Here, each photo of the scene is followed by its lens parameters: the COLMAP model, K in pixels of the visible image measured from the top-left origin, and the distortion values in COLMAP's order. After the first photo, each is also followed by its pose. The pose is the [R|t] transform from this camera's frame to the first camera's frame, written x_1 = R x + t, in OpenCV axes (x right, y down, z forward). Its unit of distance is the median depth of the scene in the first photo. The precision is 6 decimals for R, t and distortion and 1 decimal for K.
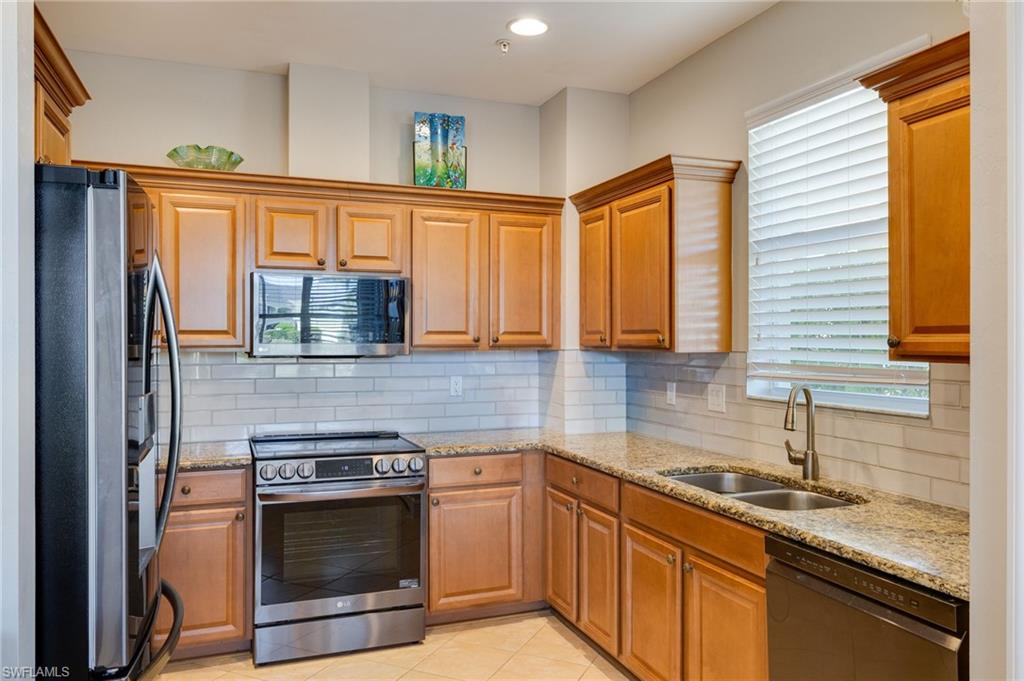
lens RADIAL K [[735.2, 0, 511.8], [0, 735.2, 340.9], [0, 0, 1]] dist [-0.001887, 0.002403]
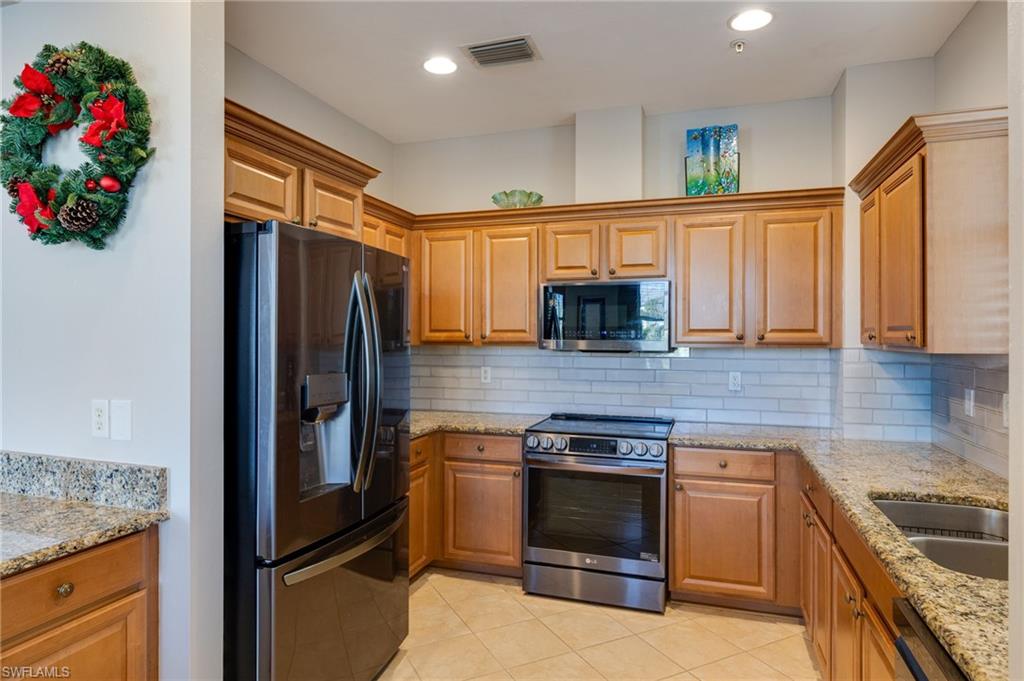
lens RADIAL K [[593.1, 0, 512.5], [0, 593.1, 335.4], [0, 0, 1]] dist [-0.003190, 0.003838]
pose [[0.775379, -0.000120, -0.631497, 0.247463], [-0.002449, 0.999992, -0.003198, -0.000745], [0.631492, 0.004026, 0.775372, 0.163445]]
